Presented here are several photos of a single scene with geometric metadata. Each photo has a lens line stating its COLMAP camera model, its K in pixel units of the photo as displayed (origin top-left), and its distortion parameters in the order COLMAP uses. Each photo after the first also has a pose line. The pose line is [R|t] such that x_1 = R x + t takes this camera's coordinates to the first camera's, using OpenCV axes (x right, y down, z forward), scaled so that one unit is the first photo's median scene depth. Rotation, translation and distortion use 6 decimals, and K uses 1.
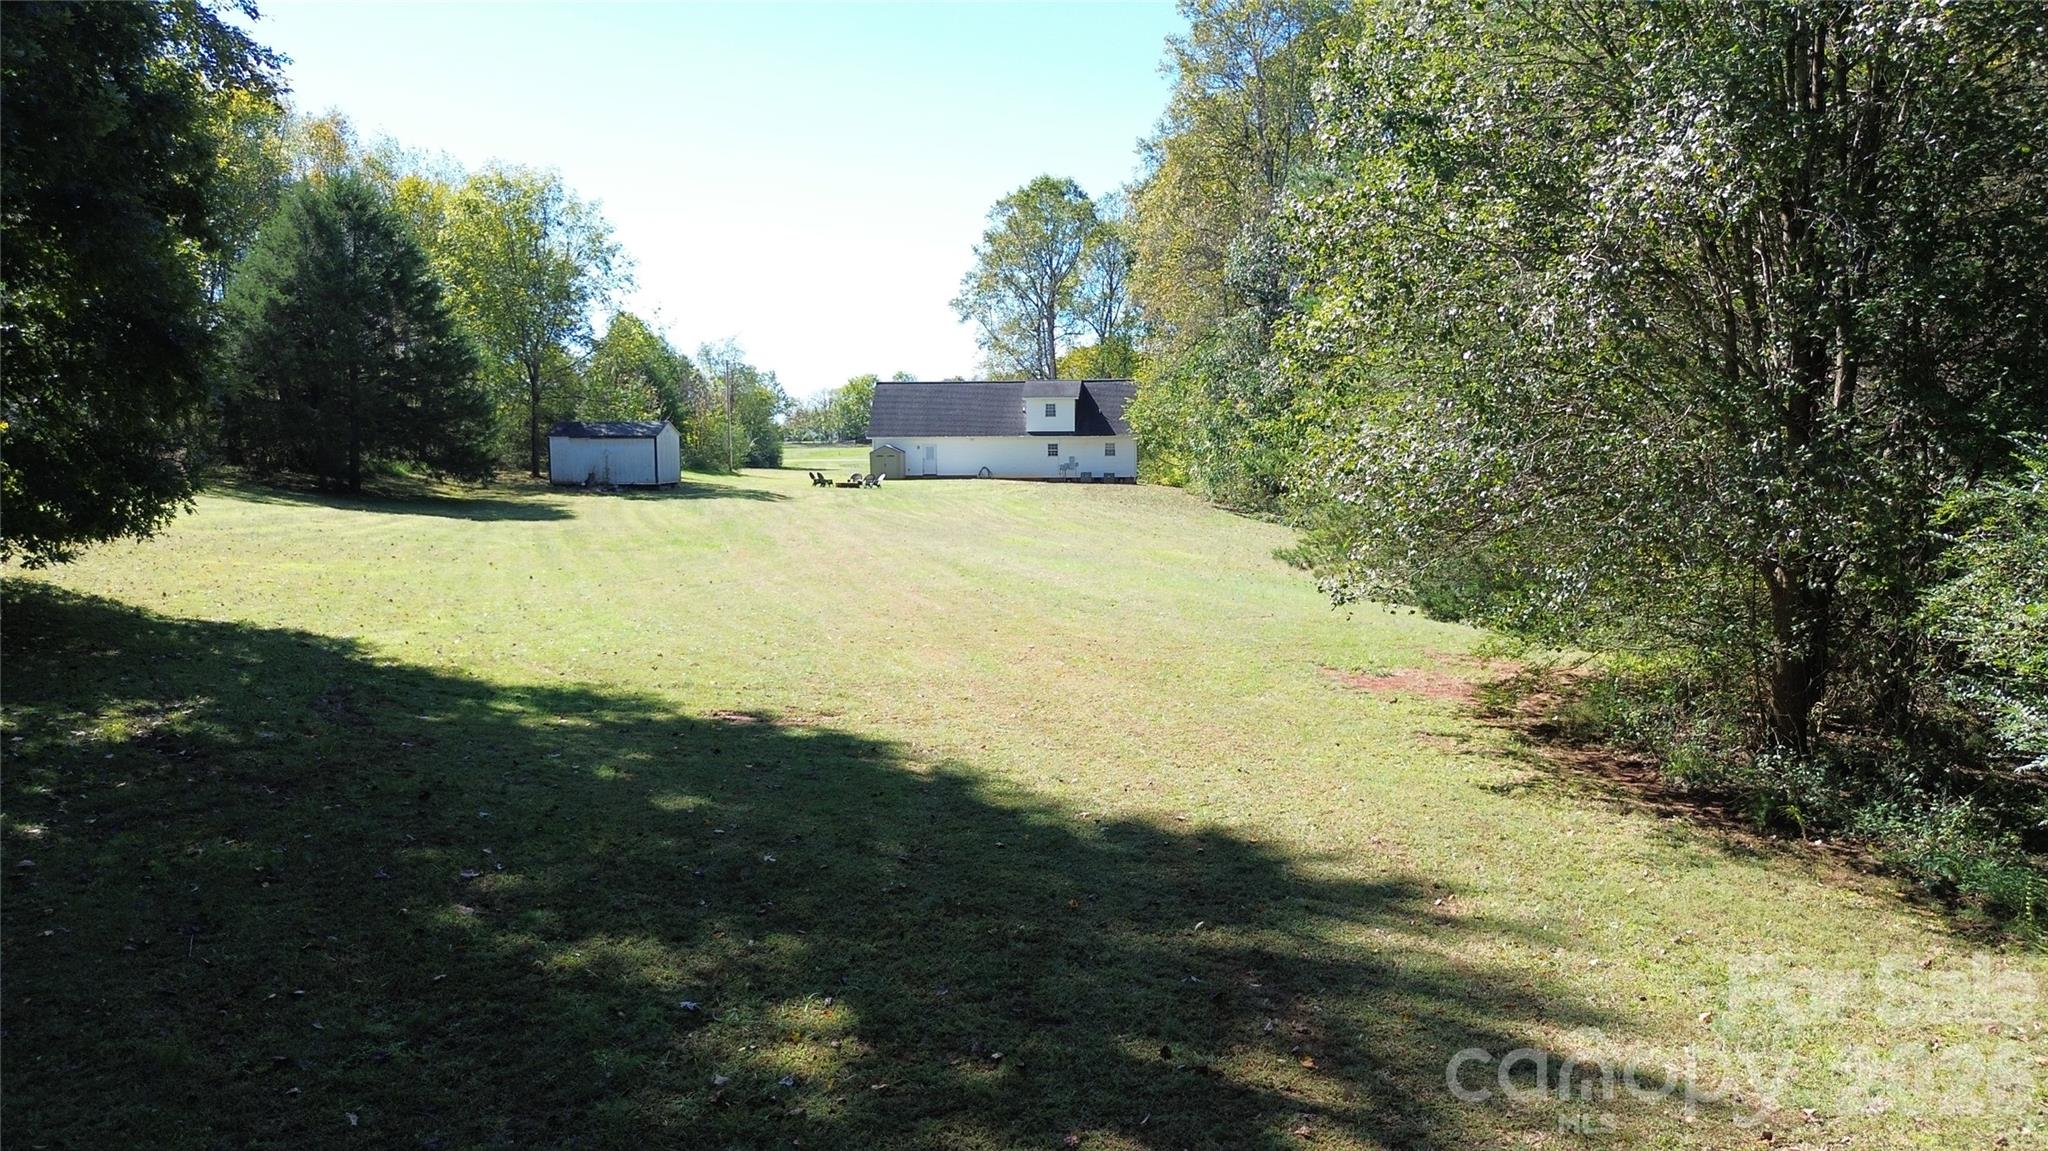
lens RADIAL K [[1448.3, 0, 1024.0], [0, 1448.3, 575.5], [0, 0, 1]] dist [0.065183, -0.067924]
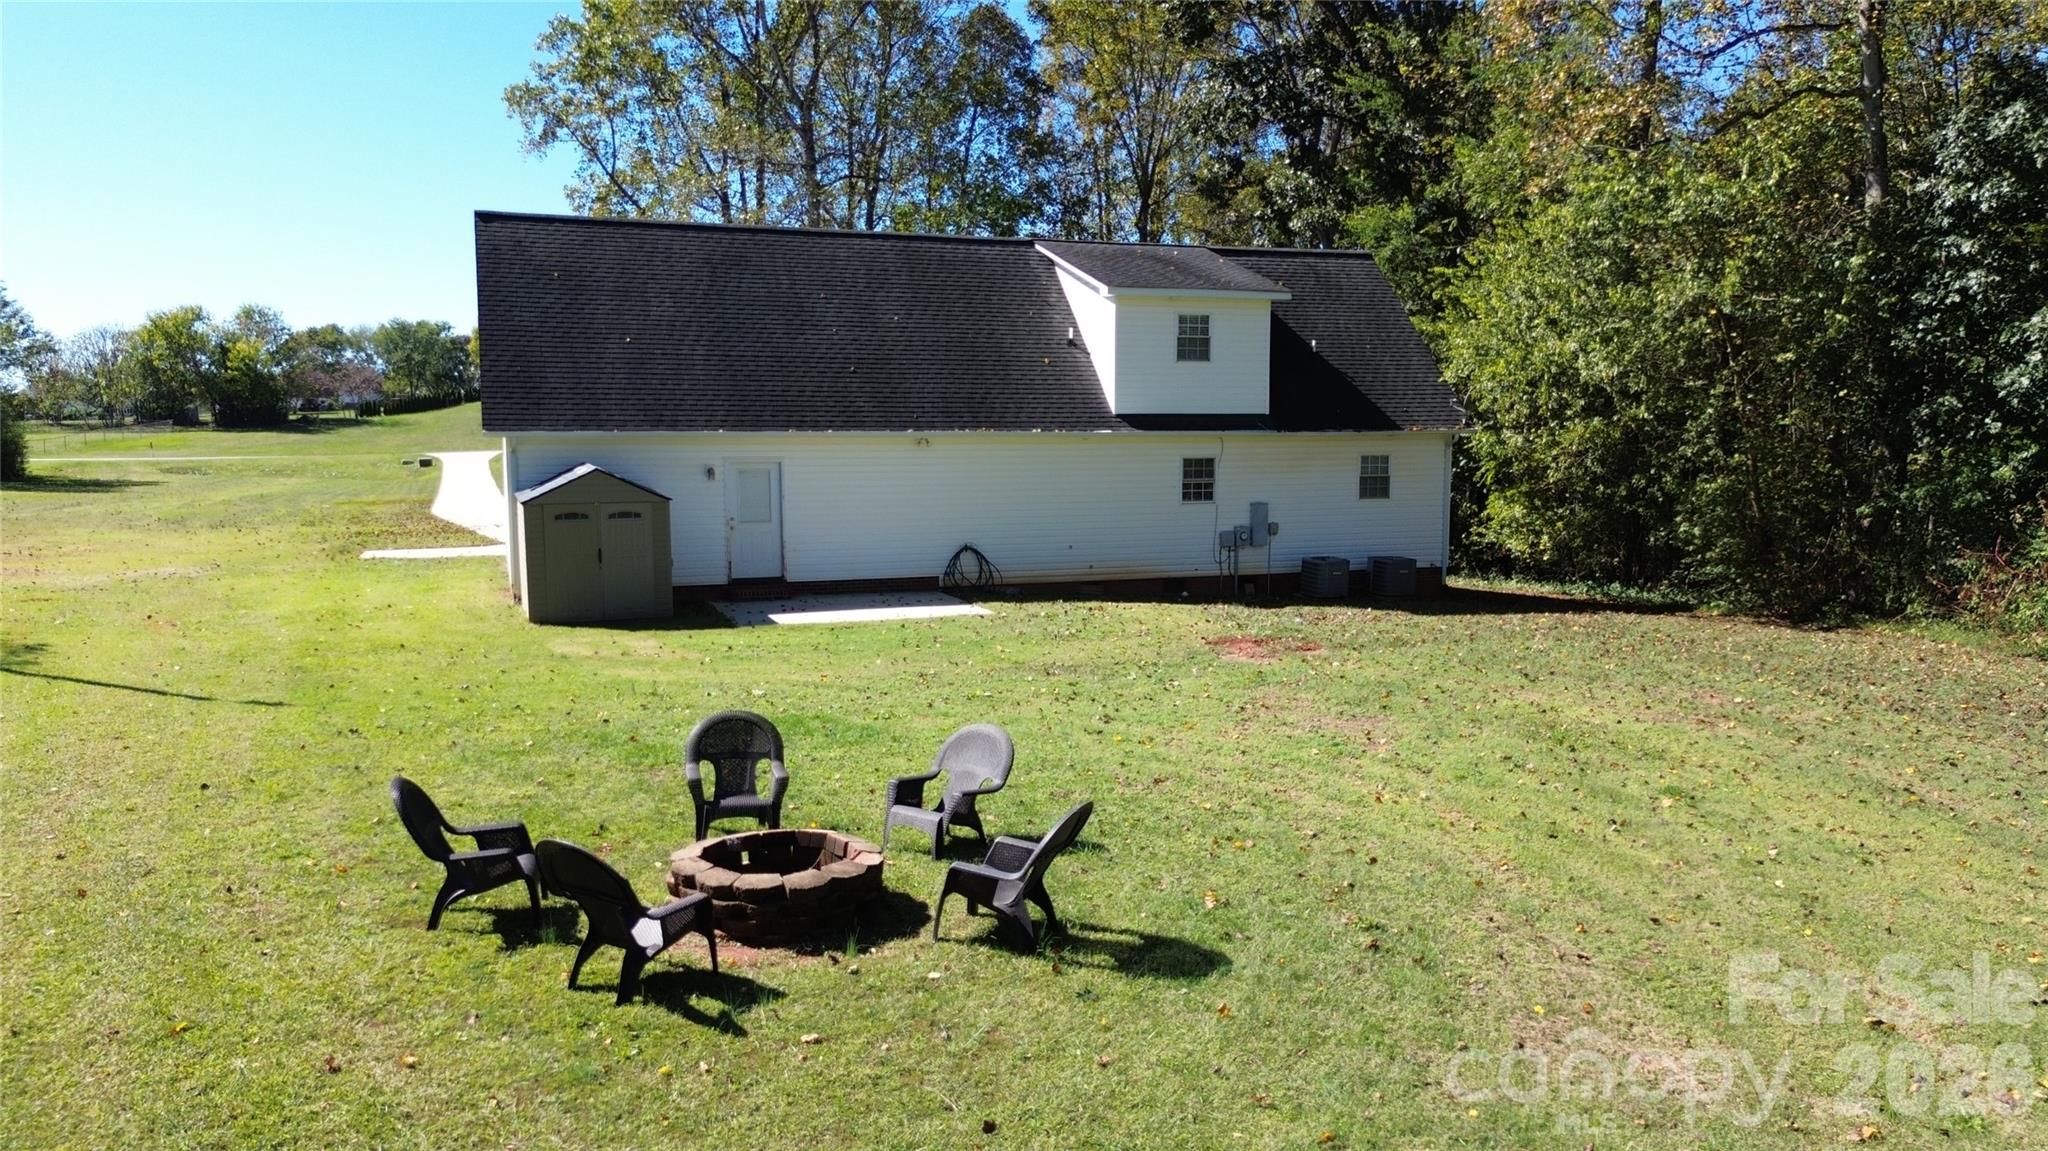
lens RADIAL K [[1448.3, 0, 1024.0], [0, 1448.3, 575.5], [0, 0, 1]] dist [0.065183, -0.067924]
pose [[0.907831, -0.036424, 0.417752, -0.128190], [0.031234, 0.999327, 0.019255, -0.073747], [-0.418172, -0.004432, 0.908357, 0.750170]]
